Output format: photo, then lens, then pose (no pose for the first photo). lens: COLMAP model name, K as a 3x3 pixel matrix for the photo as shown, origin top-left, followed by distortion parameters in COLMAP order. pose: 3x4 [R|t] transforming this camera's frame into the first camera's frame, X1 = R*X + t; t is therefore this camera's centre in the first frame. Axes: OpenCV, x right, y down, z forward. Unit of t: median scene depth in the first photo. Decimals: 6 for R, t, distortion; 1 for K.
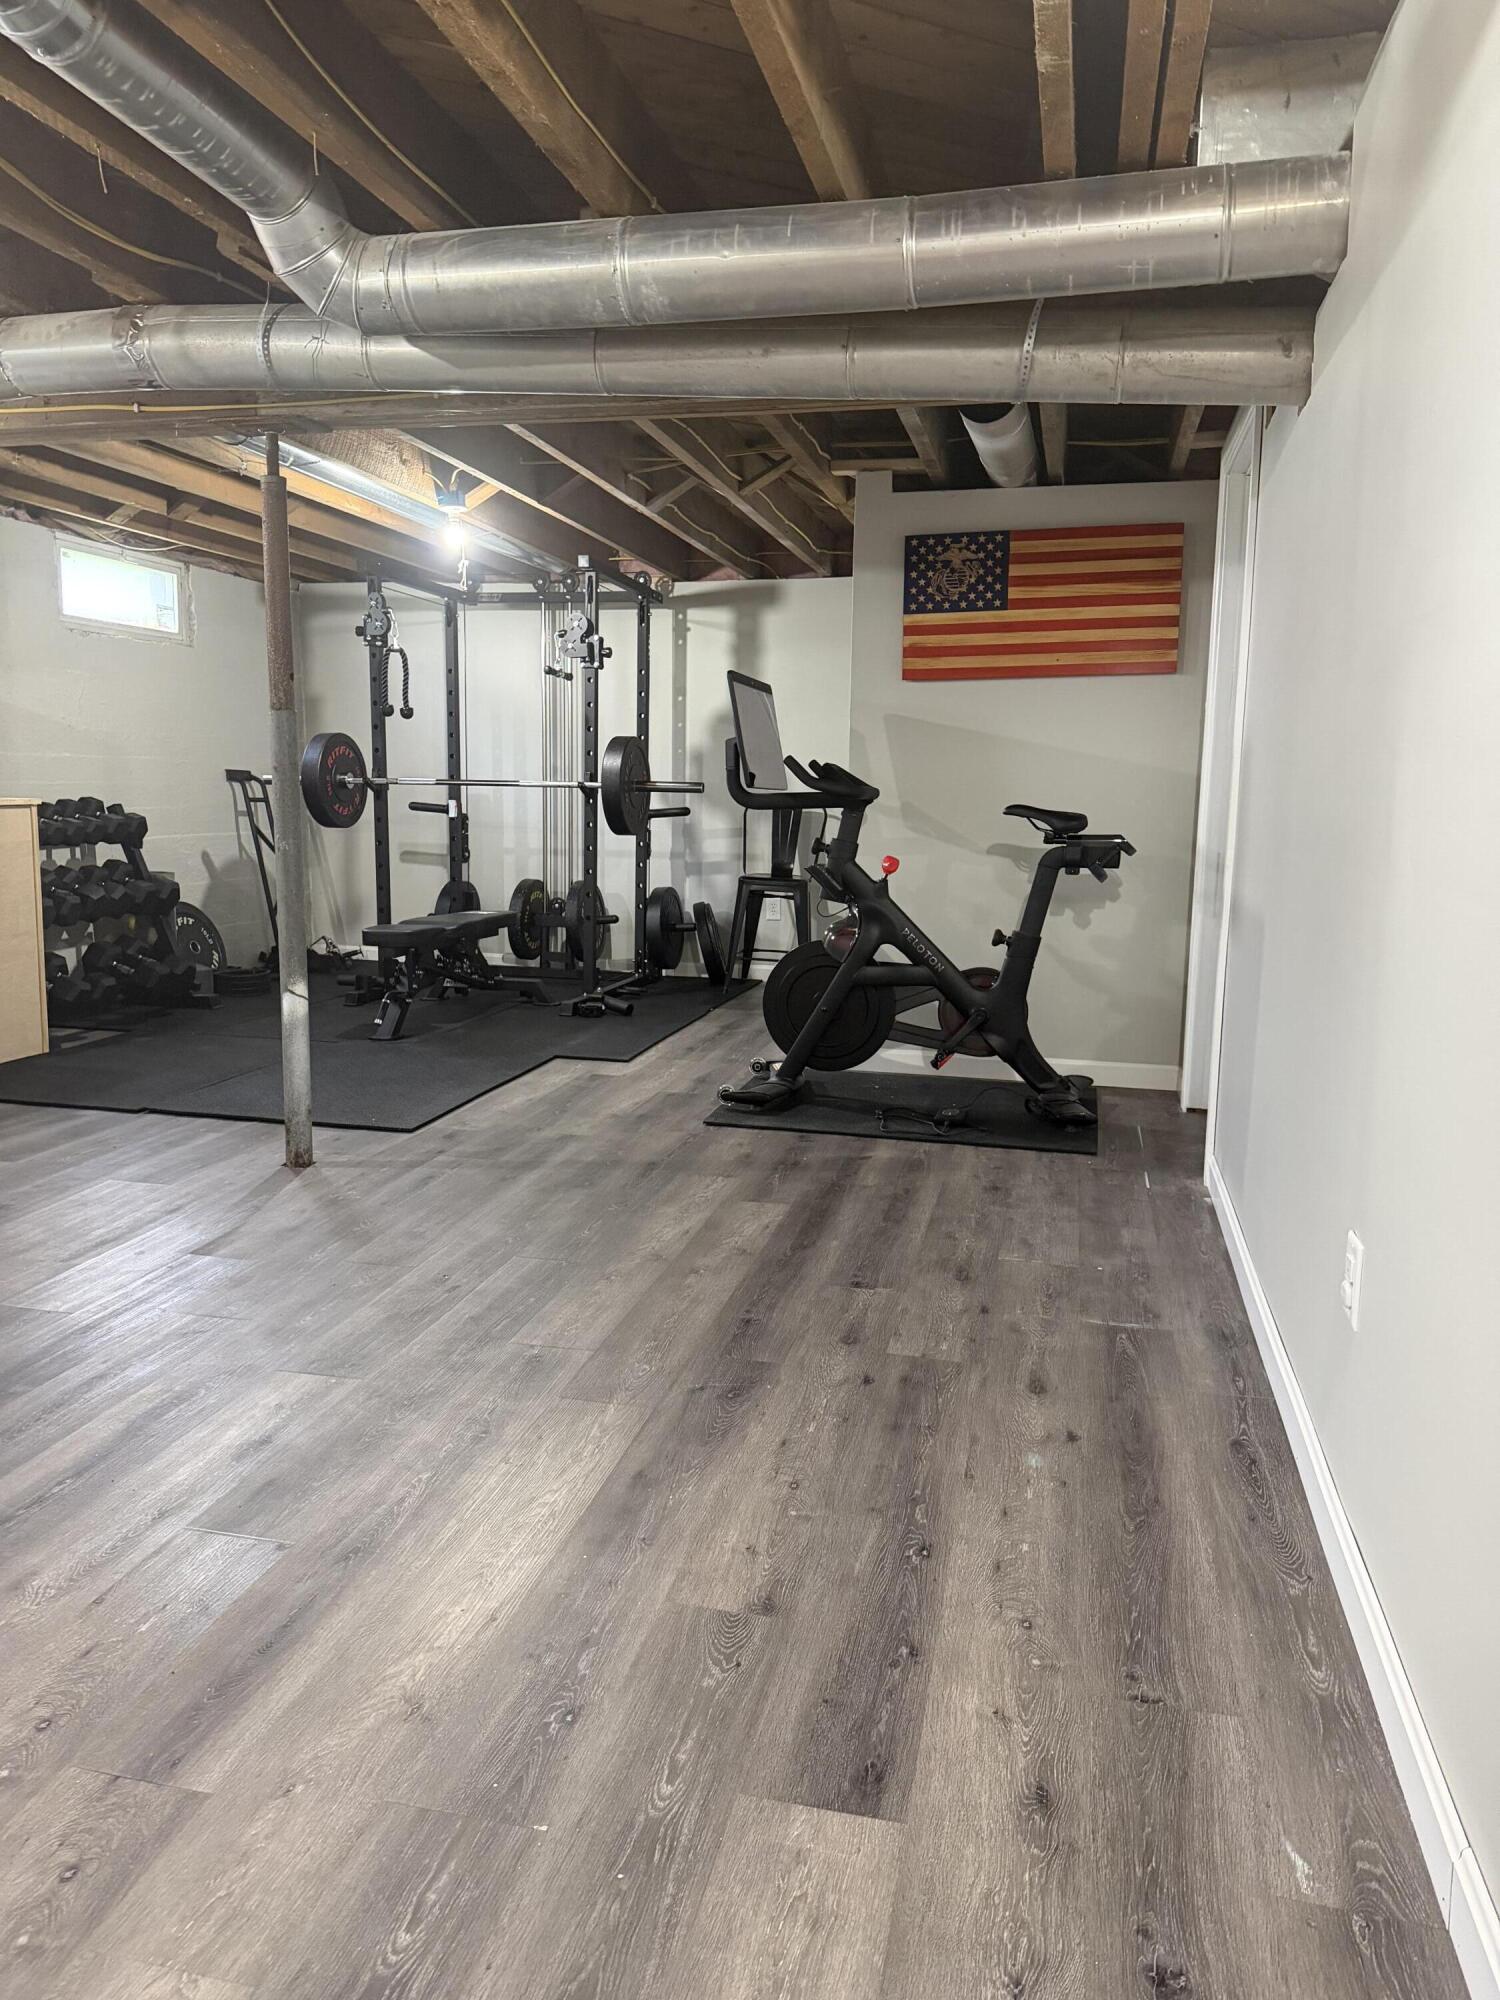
lens RADIAL K [[1392.6, 0, 750.0], [0, 1392.6, 1000.0], [0, 0, 1]] dist [0.000378, -0.000786]
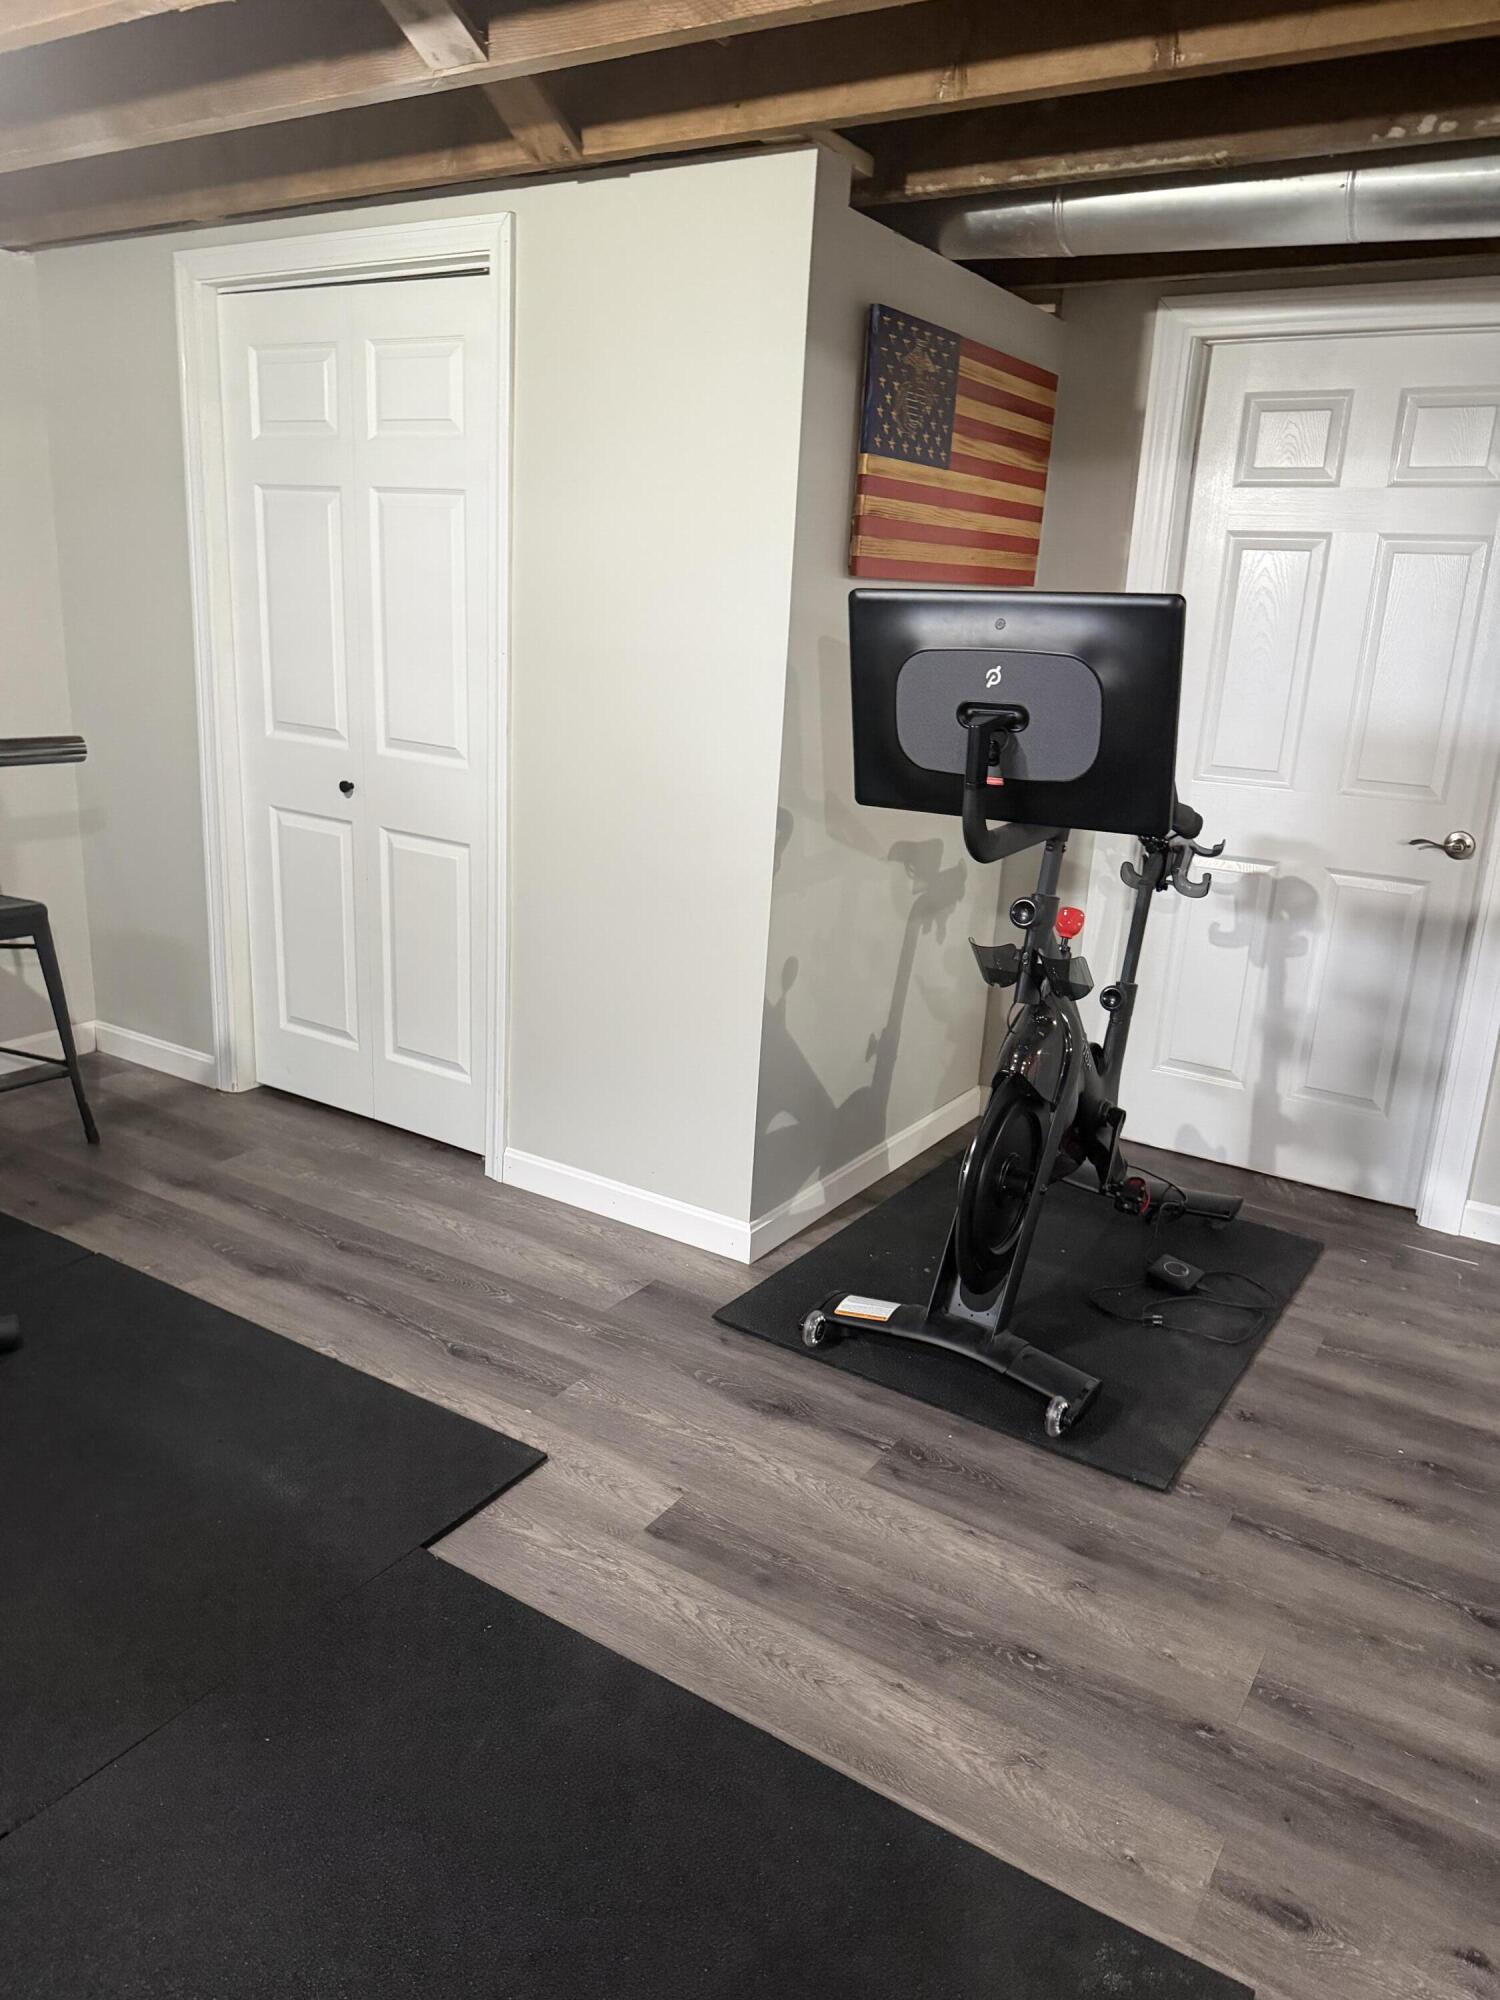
lens RADIAL K [[1392.6, 0, 750.0], [0, 1392.6, 1000.0], [0, 0, 1]] dist [0.000378, -0.000786]
pose [[0.351014, -0.232033, 0.907166, -0.457372], [0.103982, 0.972478, 0.208504, -0.188462], [-0.930579, 0.021141, 0.365480, 0.855933]]
